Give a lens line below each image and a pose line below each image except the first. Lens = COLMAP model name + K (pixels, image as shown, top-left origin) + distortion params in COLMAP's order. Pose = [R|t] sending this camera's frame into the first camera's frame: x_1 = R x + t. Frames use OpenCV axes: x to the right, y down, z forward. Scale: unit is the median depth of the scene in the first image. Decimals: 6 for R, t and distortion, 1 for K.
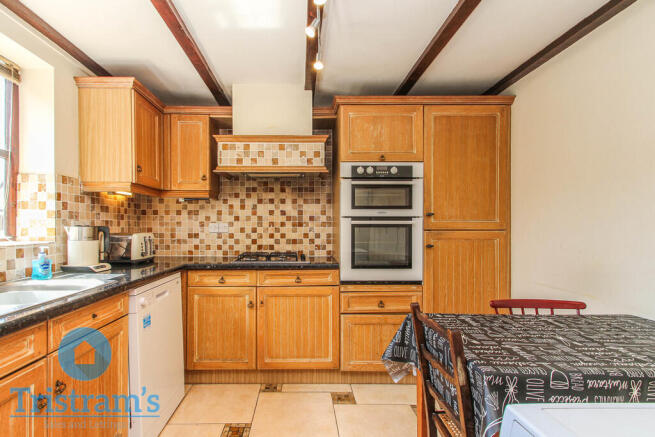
lens RADIAL K [[299.1, 0, 315.6], [0, 299.1, 226.9], [0, 0, 1]] dist [0.000485, -0.000164]
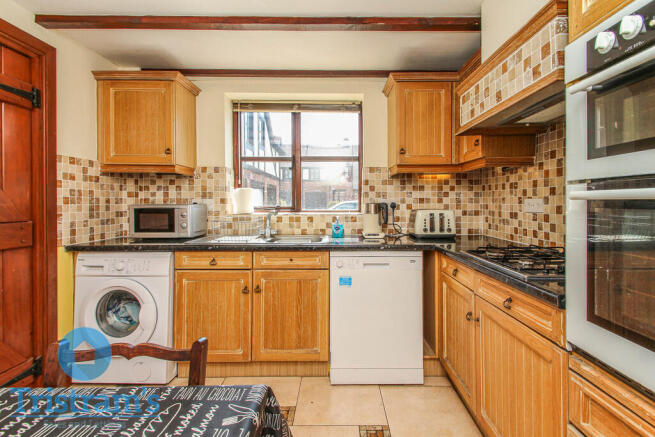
lens RADIAL K [[311.5, 0, 333.3], [0, 311.5, 205.3], [0, 0, 1]] dist [0.011777, -0.000335]
pose [[-0.011839, 0.011265, -0.999866, 0.403975], [-0.000183, 0.999936, 0.011268, -0.005673], [0.999930, 0.000317, -0.011836, 0.546191]]
